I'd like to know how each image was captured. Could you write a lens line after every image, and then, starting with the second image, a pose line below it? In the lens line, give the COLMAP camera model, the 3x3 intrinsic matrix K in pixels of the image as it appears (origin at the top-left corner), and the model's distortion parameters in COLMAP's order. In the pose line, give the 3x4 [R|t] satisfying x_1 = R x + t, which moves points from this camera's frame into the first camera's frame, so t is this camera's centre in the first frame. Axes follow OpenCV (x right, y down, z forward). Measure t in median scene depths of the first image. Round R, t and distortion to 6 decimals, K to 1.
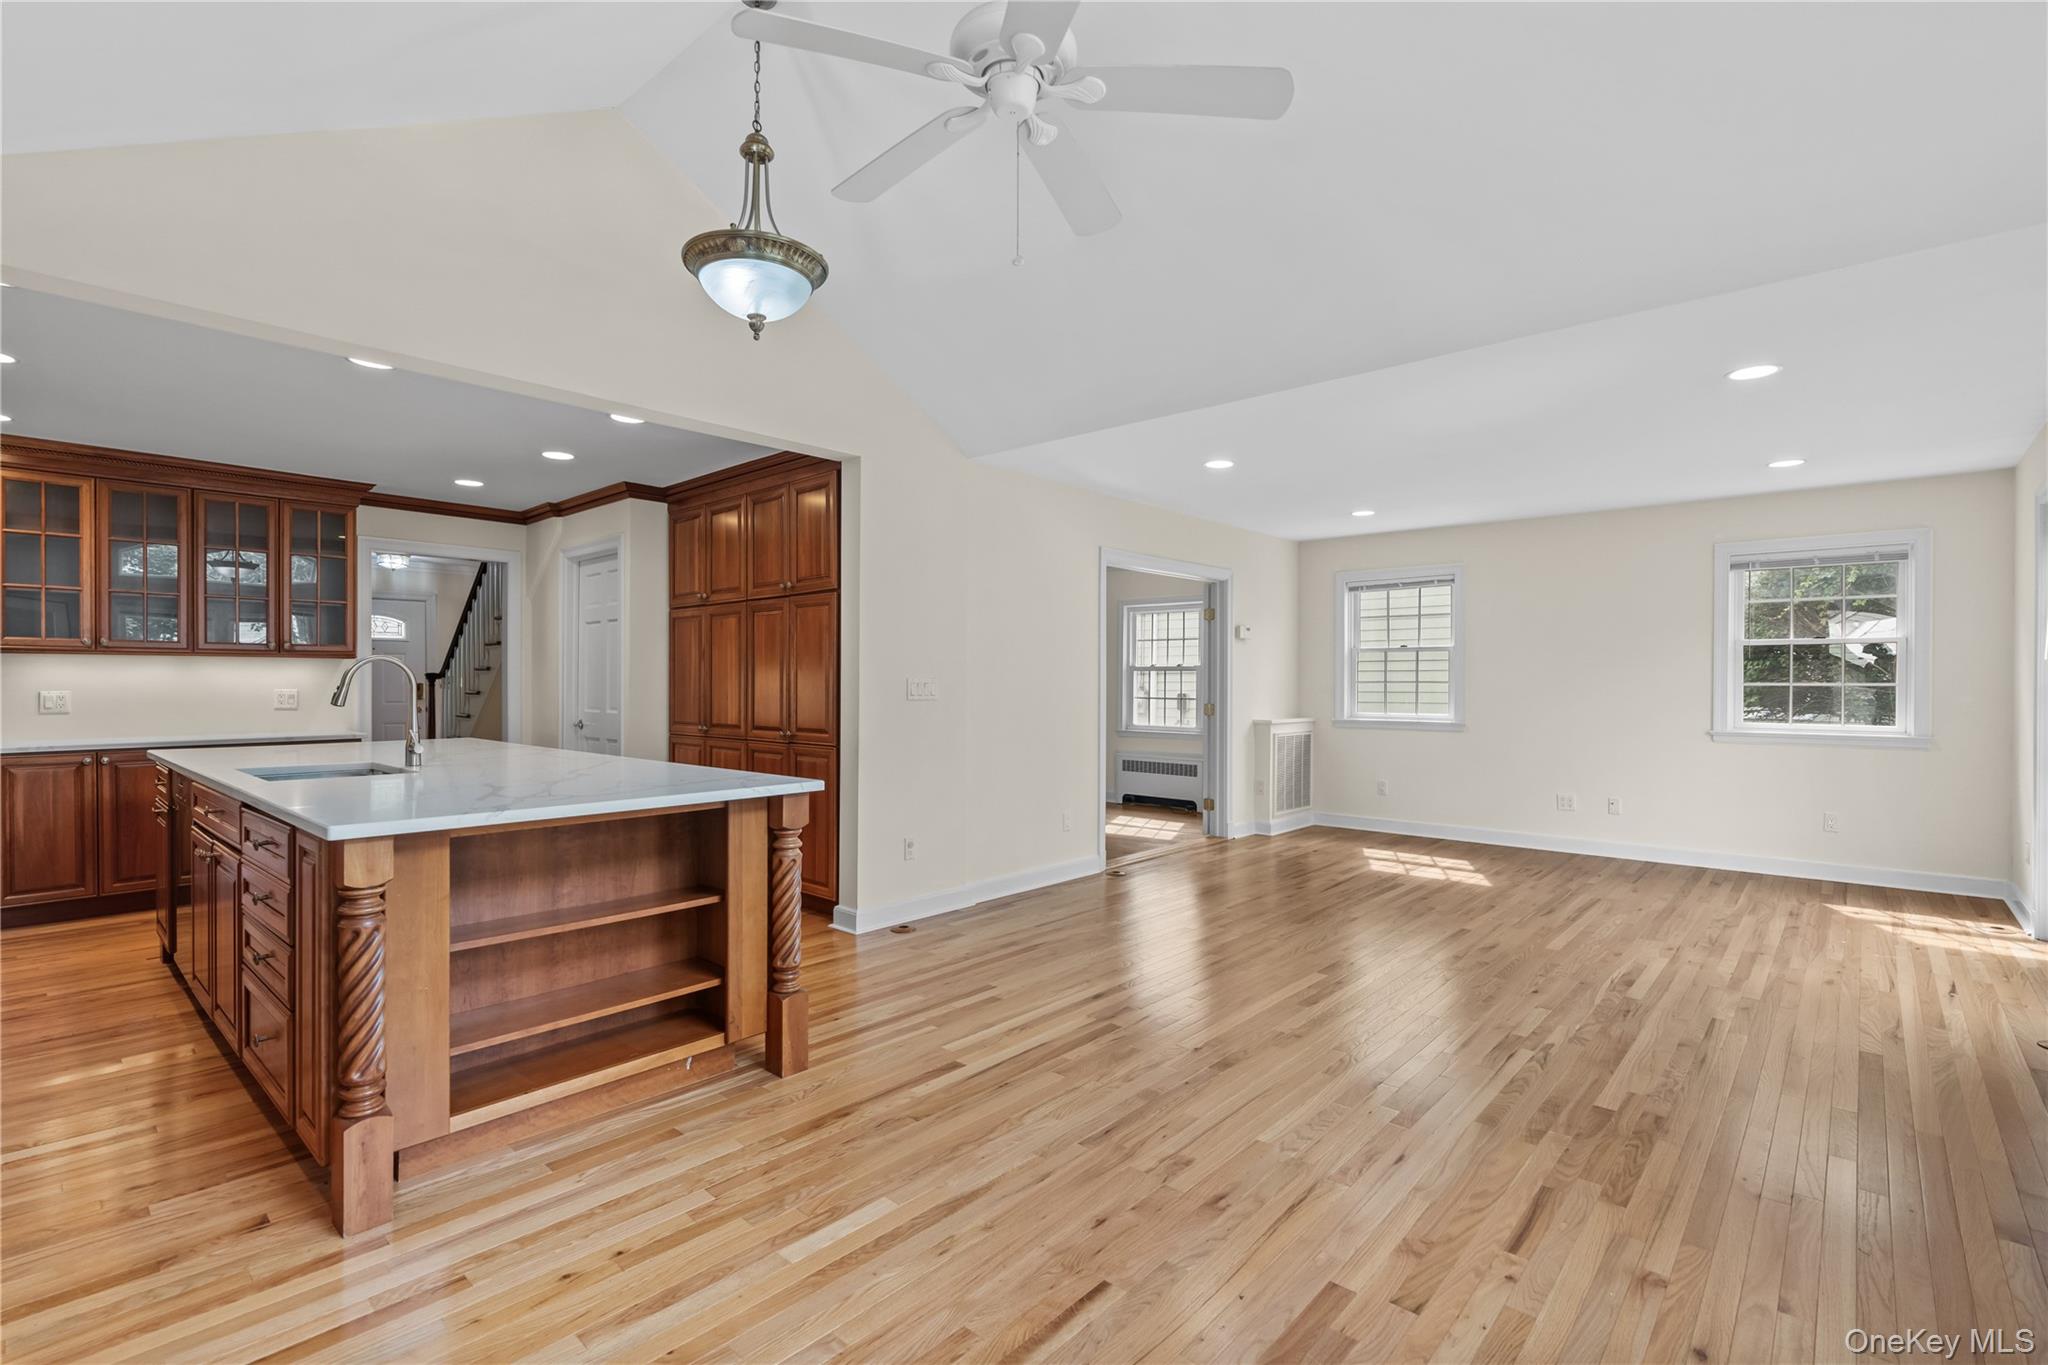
lens RADIAL K [[935.8, 0, 1024.0], [0, 935.8, 682.5], [0, 0, 1]] dist [-0.001569, -0.000112]
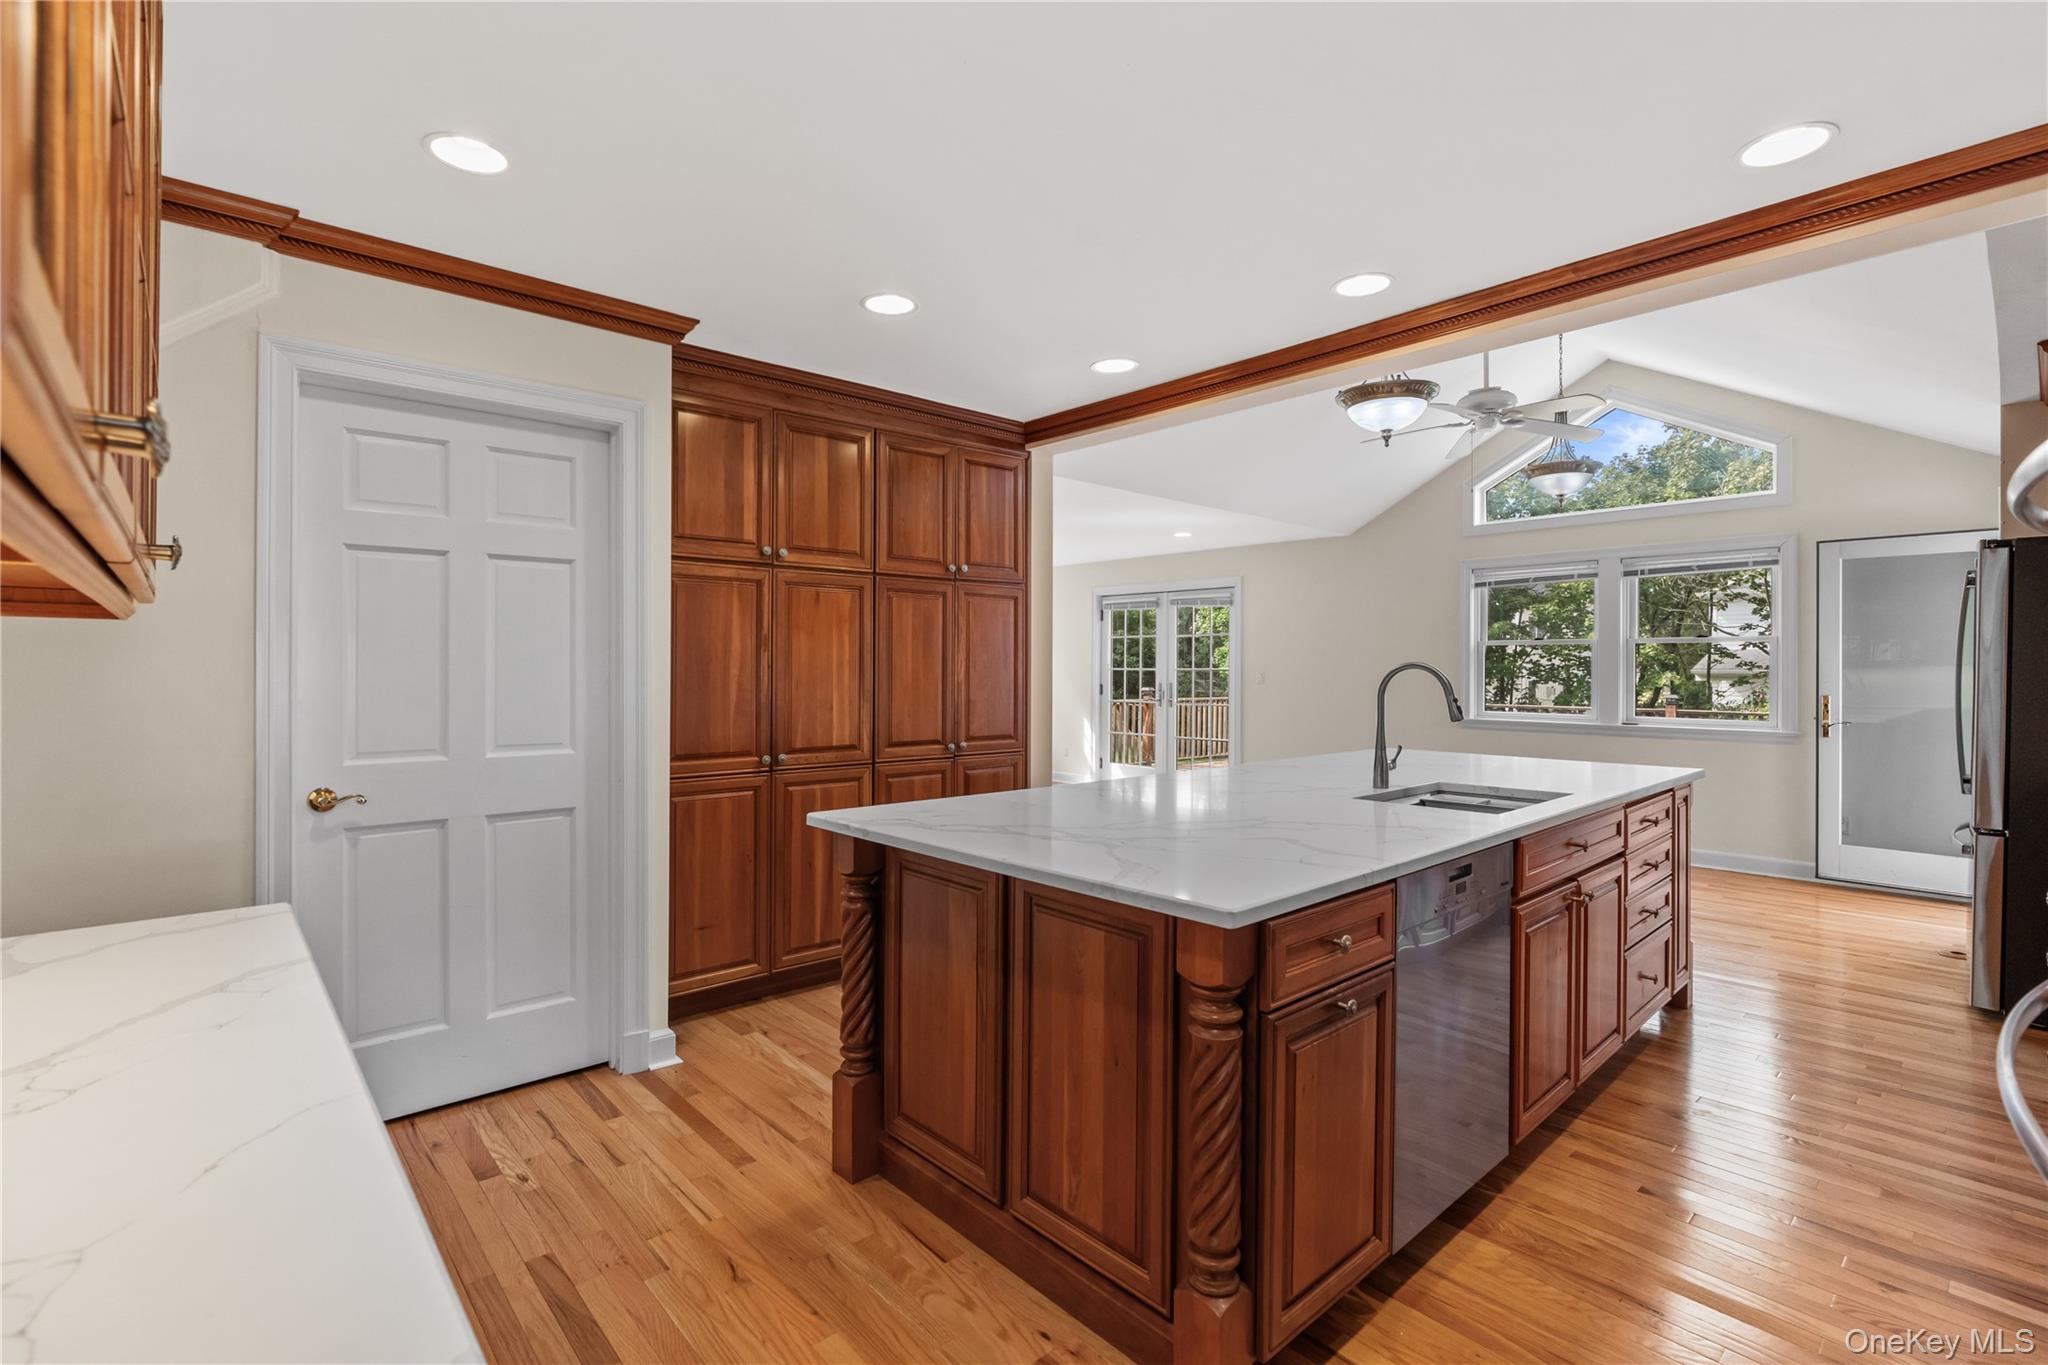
lens RADIAL K [[927.5, 0, 1024.0], [0, 927.5, 682.5], [0, 0, 1]] dist [0.000360, -0.000092]
pose [[0.100093, -0.018613, 0.994804, -1.490739], [-0.004889, 0.999804, 0.019198, -0.024064], [-0.994966, -0.006785, 0.099983, 1.188571]]
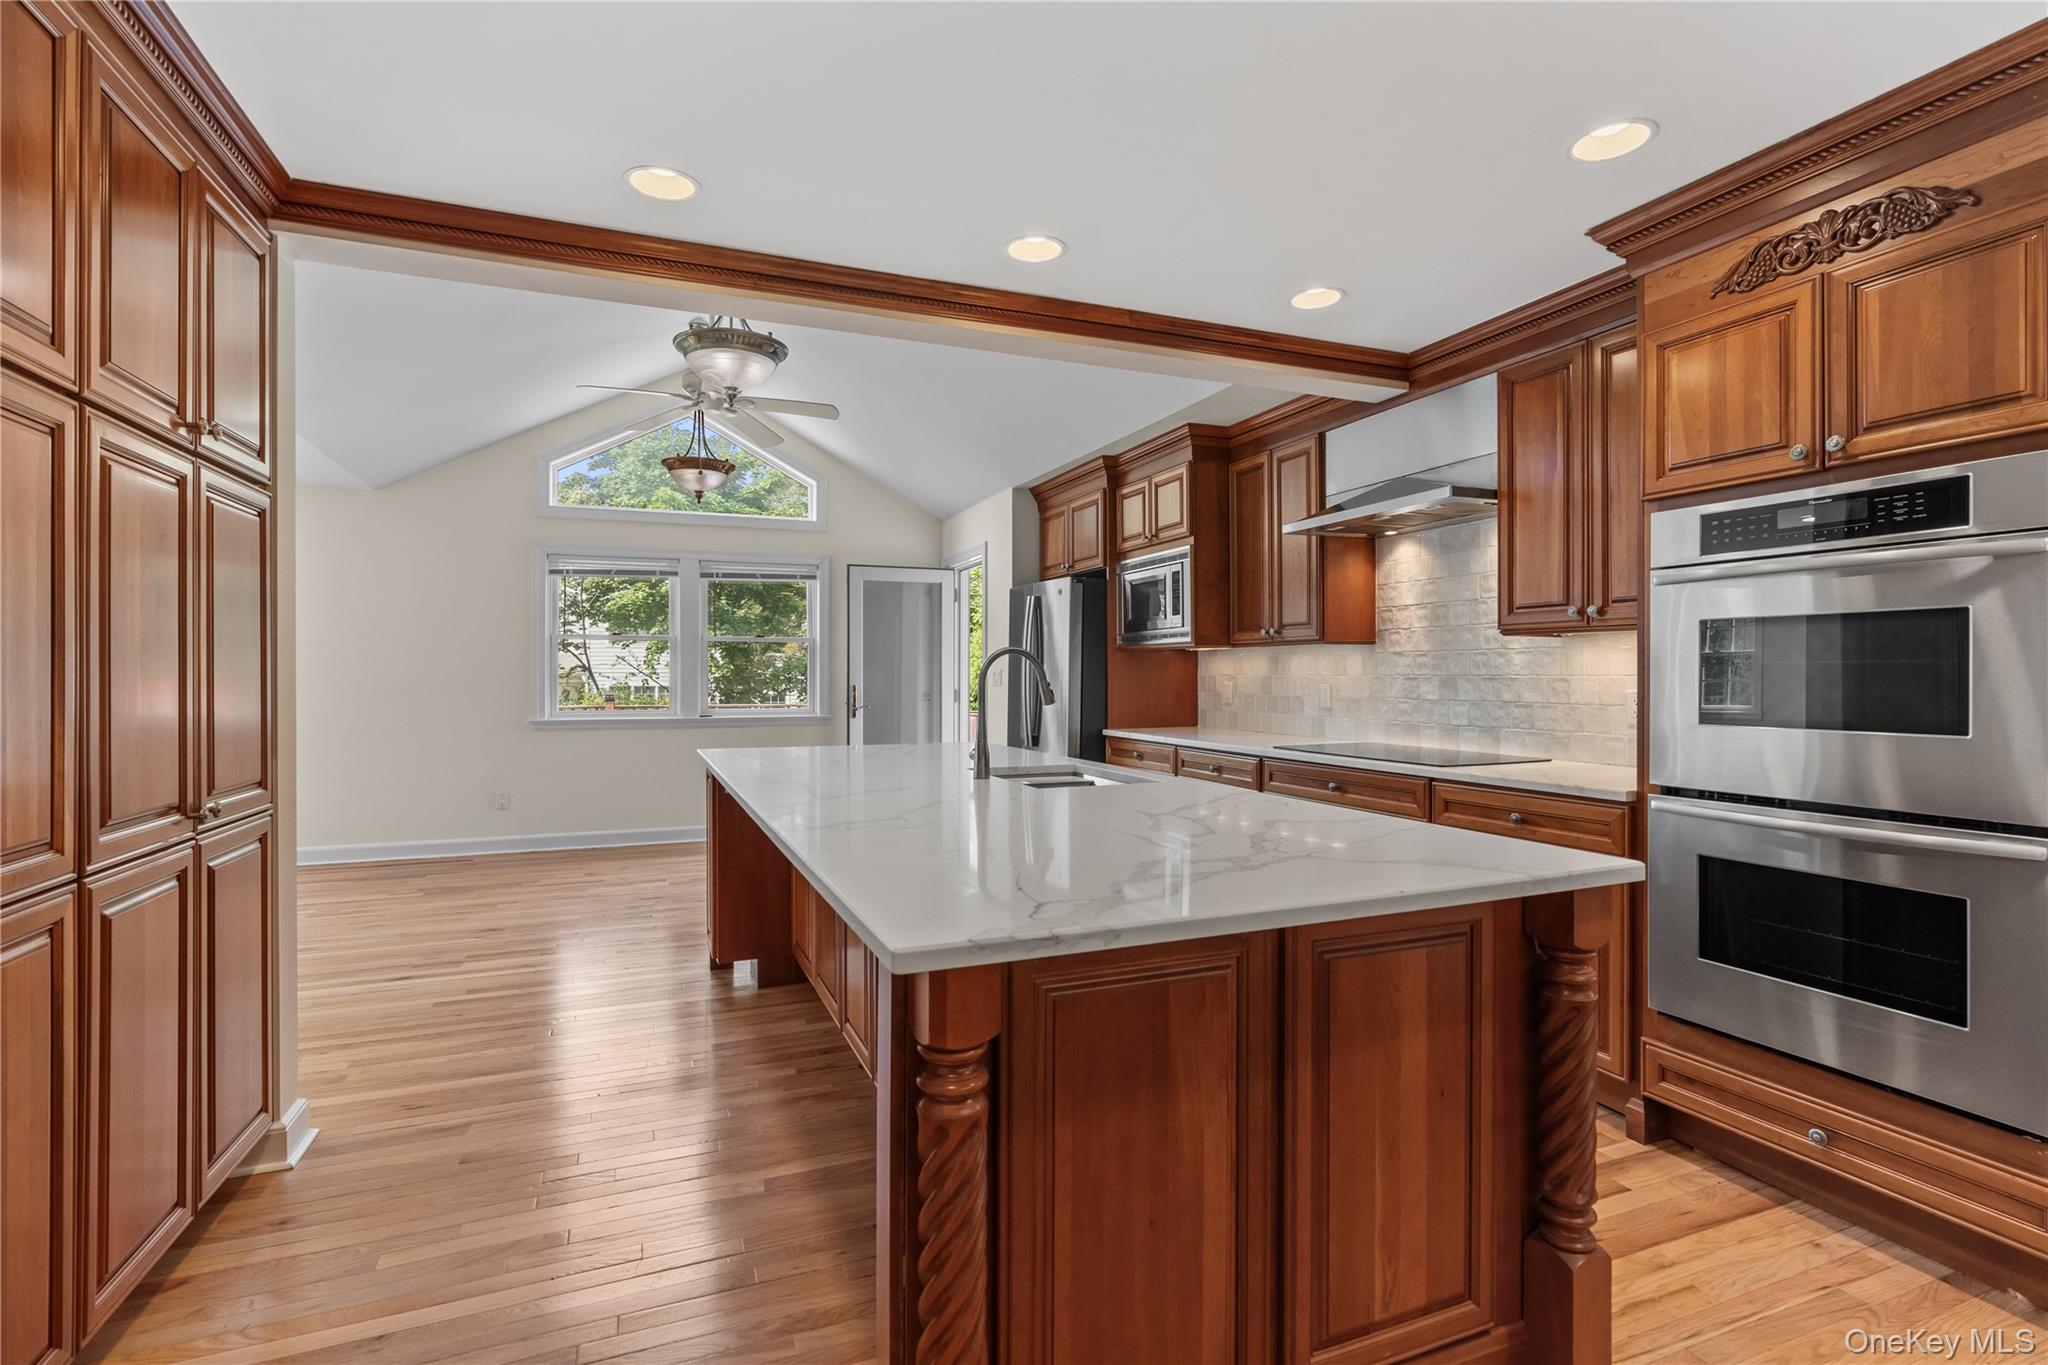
lens RADIAL K [[945.9, 0, 1024.0], [0, 945.9, 682.5], [0, 0, 1]] dist [-0.002144, -0.000233]
pose [[-0.899547, -0.004737, 0.436797, -1.013981], [-0.000400, 0.999950, 0.010020, -0.006231], [-0.436823, 0.008839, -0.899504, 1.663736]]
